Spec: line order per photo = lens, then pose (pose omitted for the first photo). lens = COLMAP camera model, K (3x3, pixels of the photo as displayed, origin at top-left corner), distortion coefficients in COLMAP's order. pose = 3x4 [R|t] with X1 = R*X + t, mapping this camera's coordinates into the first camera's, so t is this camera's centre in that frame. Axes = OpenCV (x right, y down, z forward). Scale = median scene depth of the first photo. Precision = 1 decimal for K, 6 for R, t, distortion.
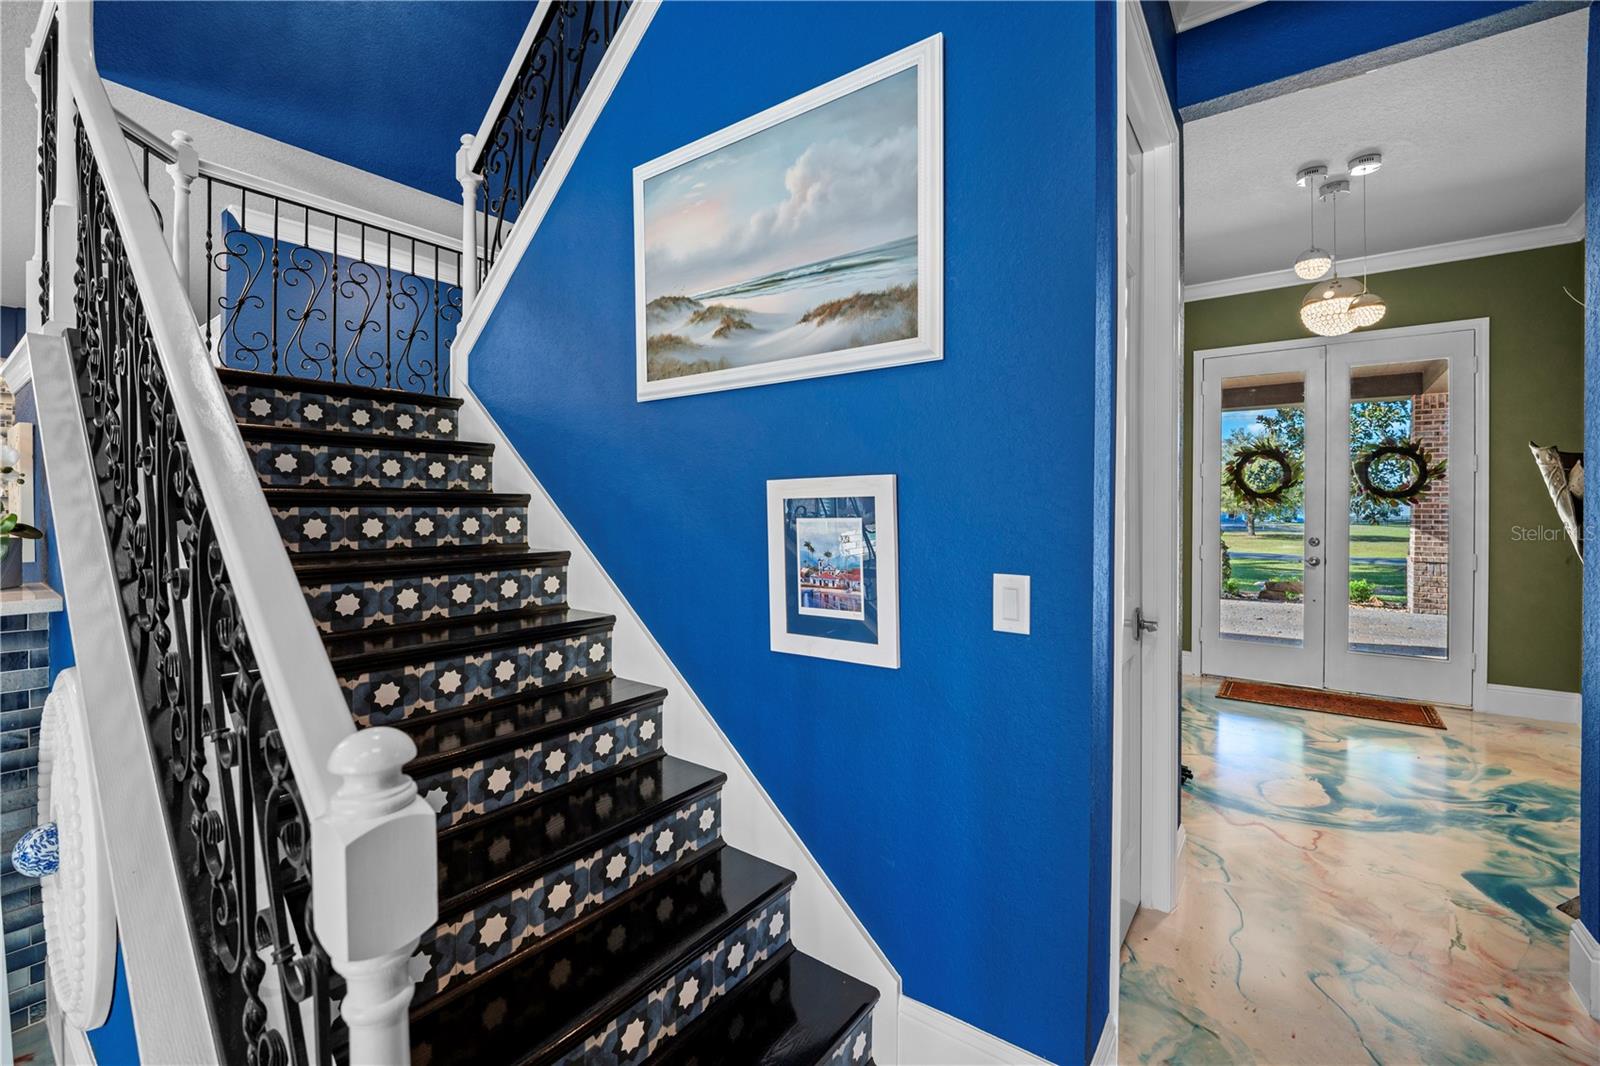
lens RADIAL K [[677.0, 0, 801.0], [0, 677.0, 517.9], [0, 0, 1]] dist [0.002820, -0.000829]
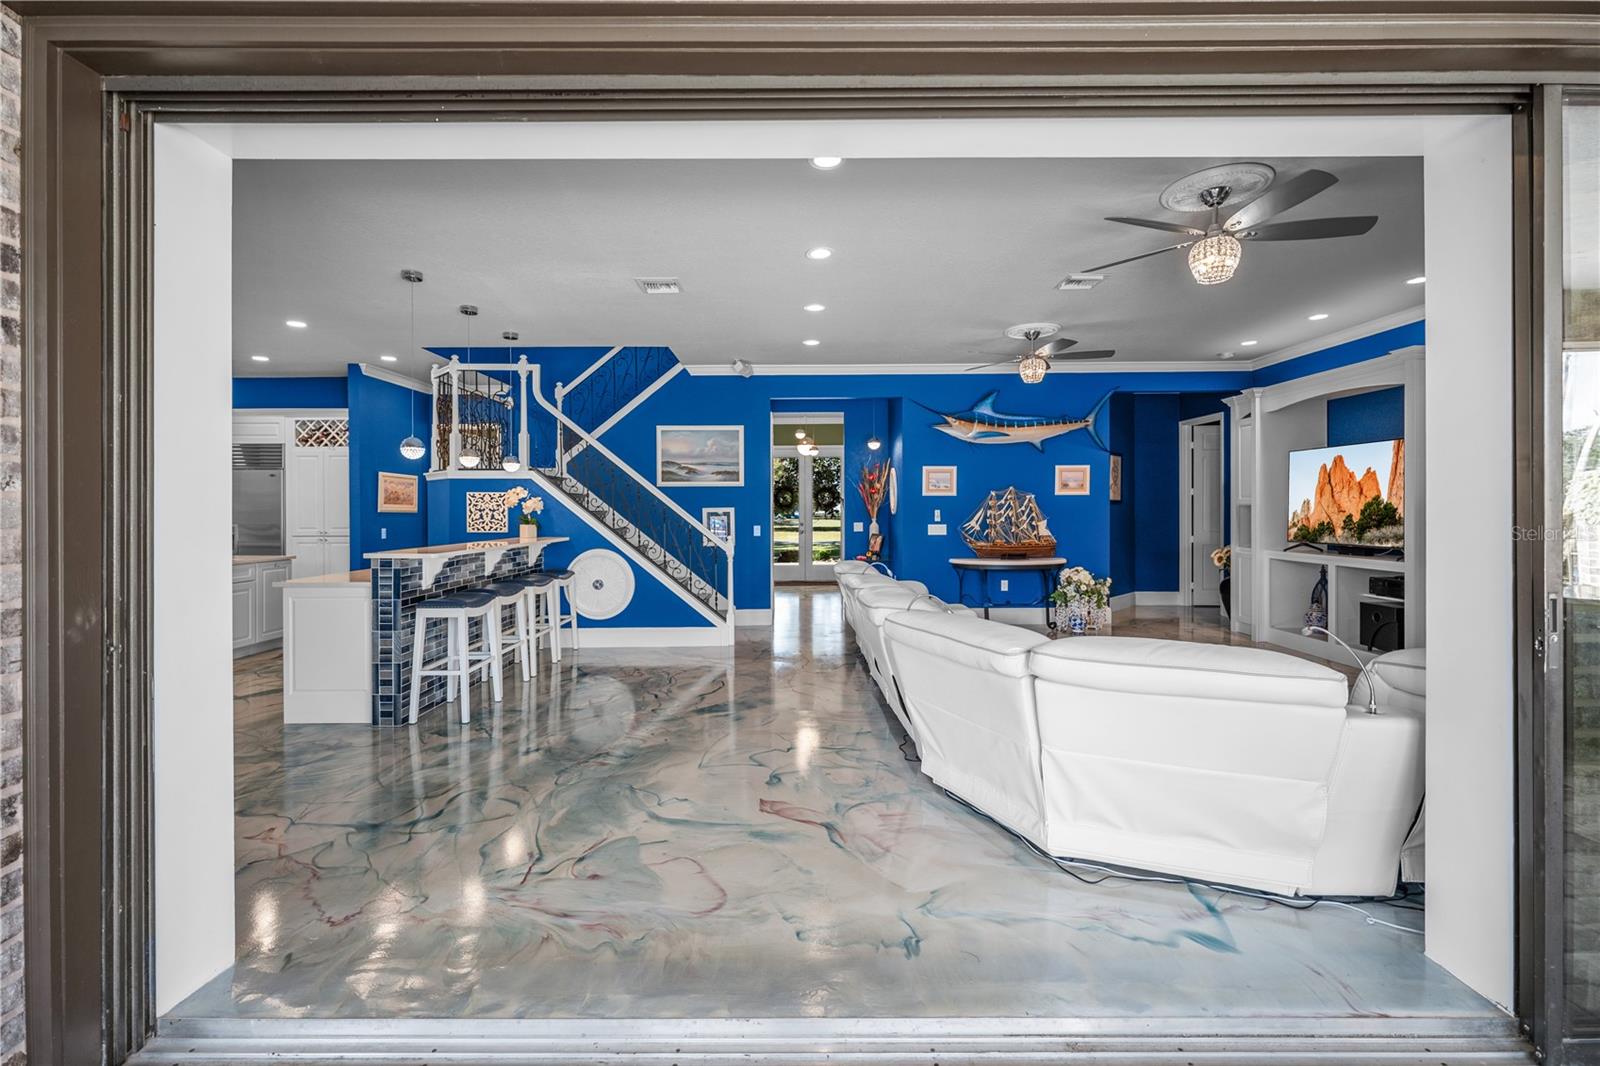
lens RADIAL K [[677.0, 0, 801.0], [0, 677.0, 517.9], [0, 0, 1]] dist [0.002820, -0.000829]
pose [[0.800856, -0.015132, 0.598665, -2.283068], [0.015247, 0.999872, 0.004876, -0.003410], [-0.598662, 0.005222, 0.800984, -3.072519]]
